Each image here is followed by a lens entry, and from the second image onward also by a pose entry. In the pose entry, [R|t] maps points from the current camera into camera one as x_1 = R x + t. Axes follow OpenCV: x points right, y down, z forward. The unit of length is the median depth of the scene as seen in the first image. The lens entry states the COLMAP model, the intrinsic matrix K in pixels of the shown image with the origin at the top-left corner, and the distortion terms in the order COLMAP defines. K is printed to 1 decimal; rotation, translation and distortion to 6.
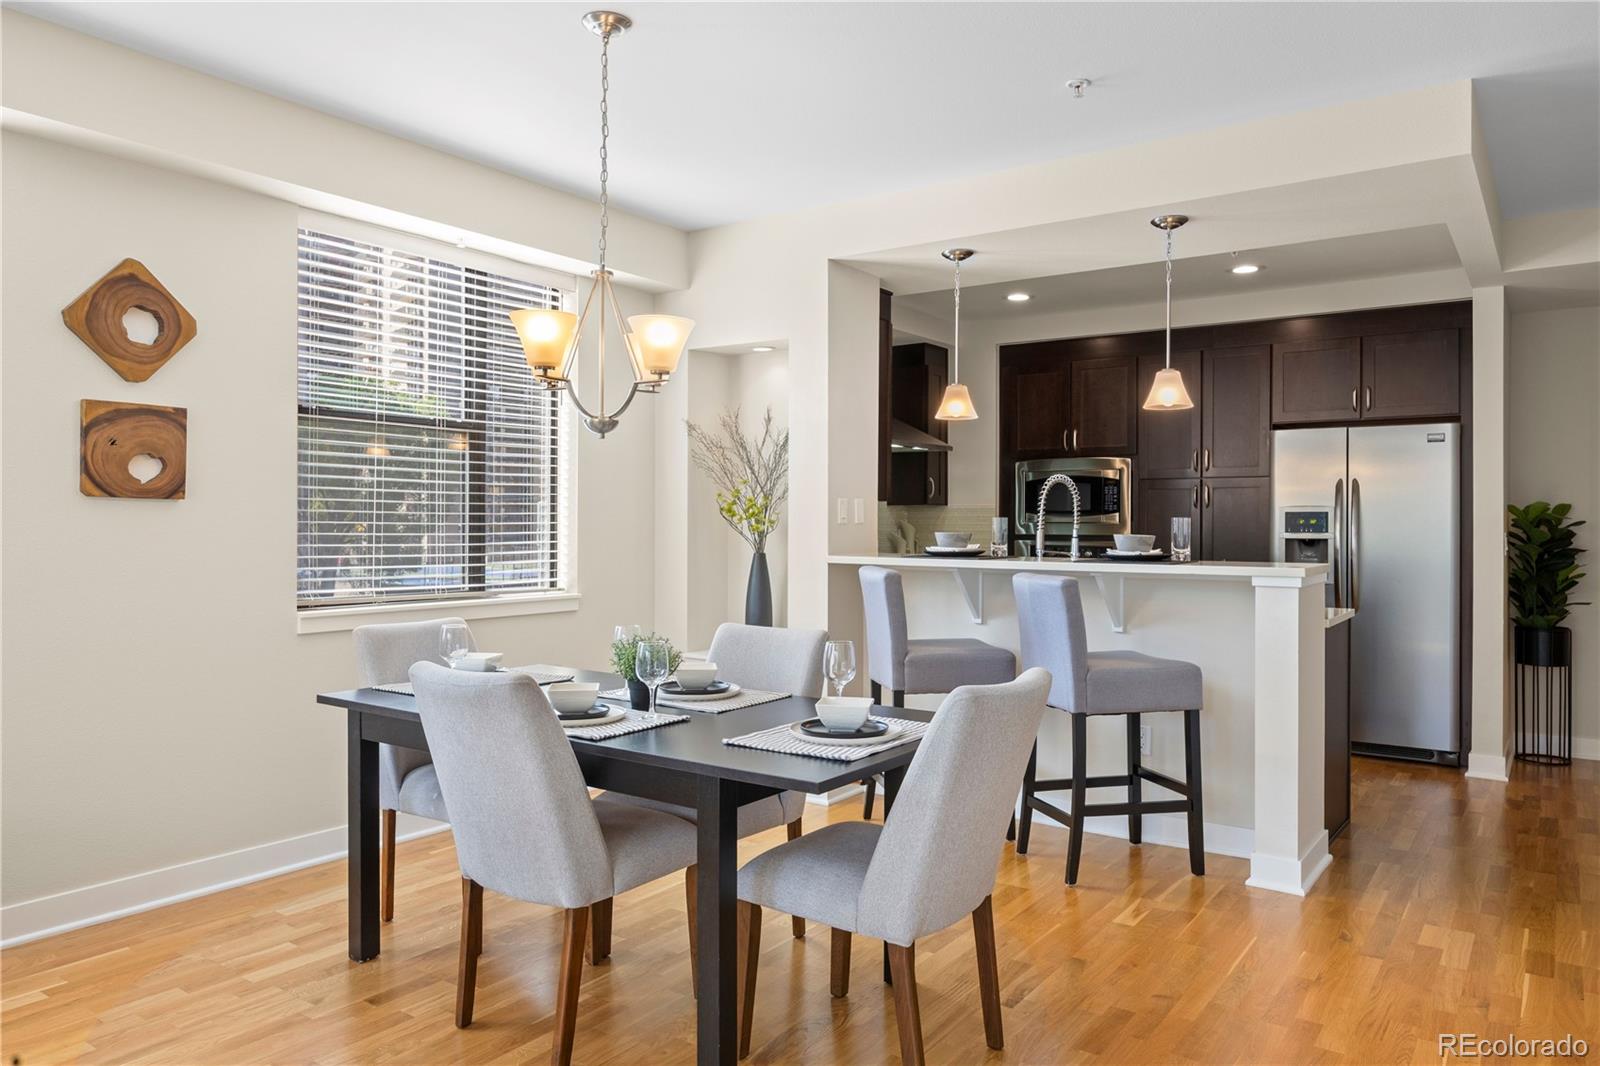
lens RADIAL K [[1030.4, 0, 786.4], [0, 1030.4, 525.7], [0, 0, 1]] dist [-0.003627, 0.003485]
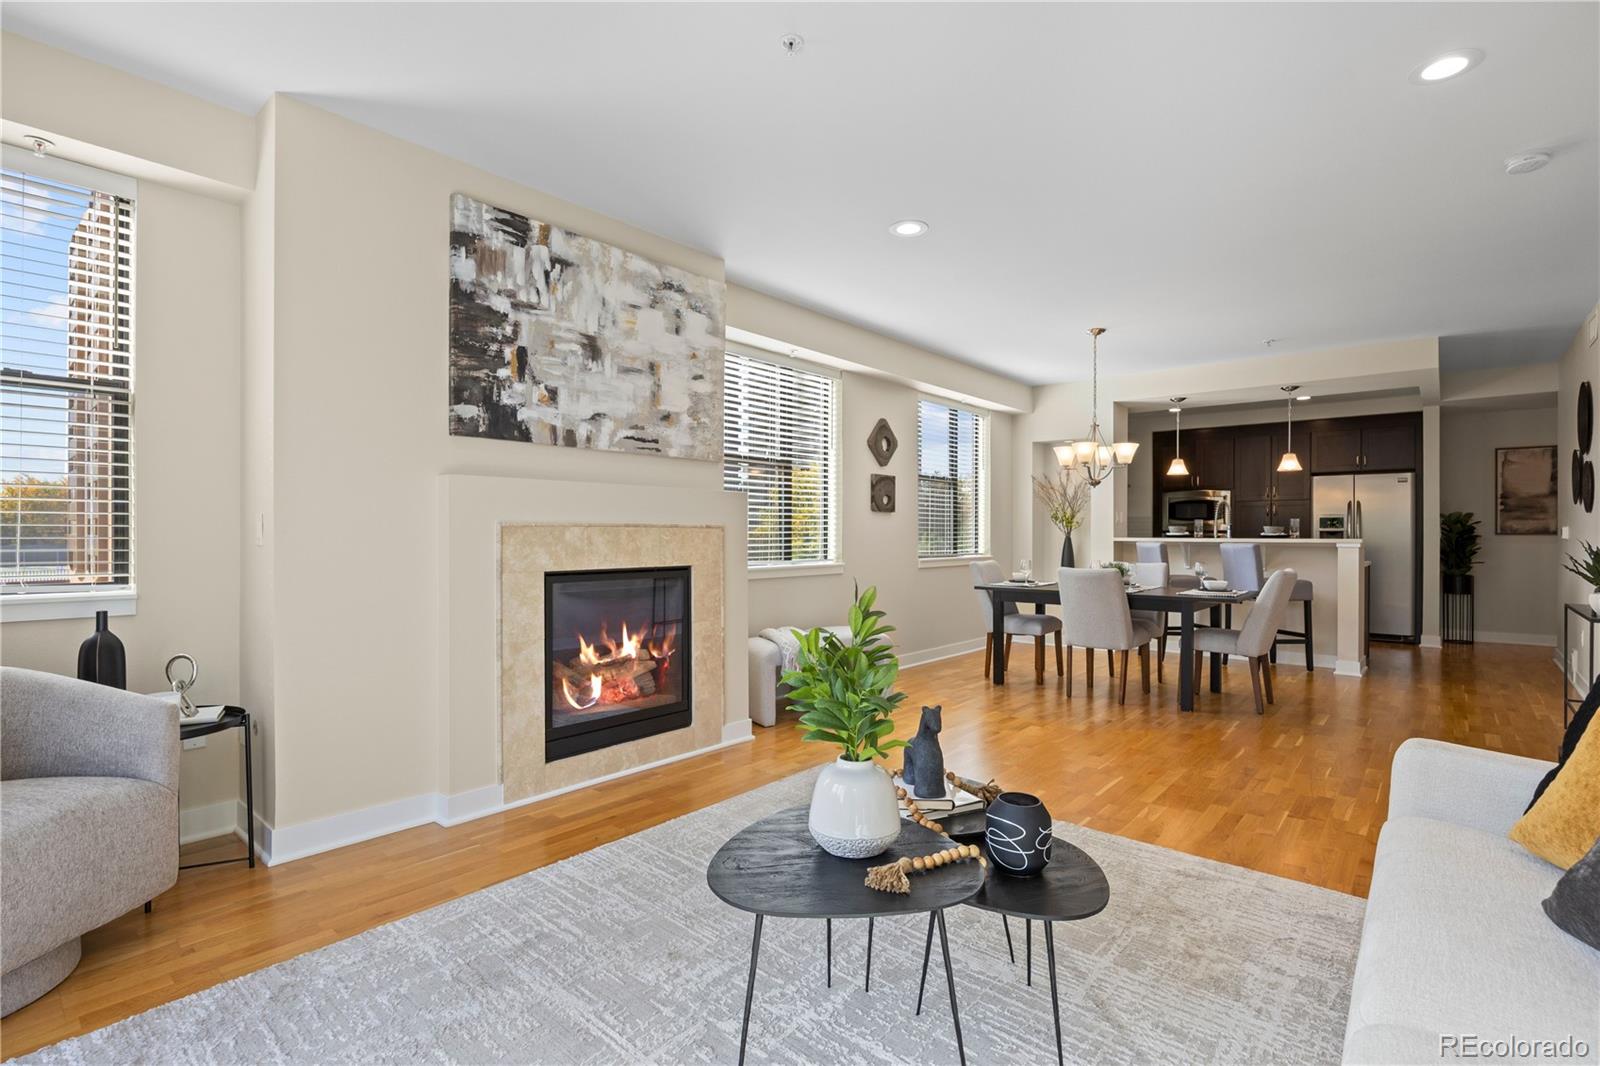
lens RADIAL K [[720.5, 0, 793.5], [0, 720.5, 538.3], [0, 0, 1]] dist [-0.015040, 0.000062]
pose [[0.995494, -0.001624, -0.094807, -0.450592], [0.002306, 0.999972, 0.007080, 0.016735], [0.094793, -0.007266, 0.995470, -0.531752]]
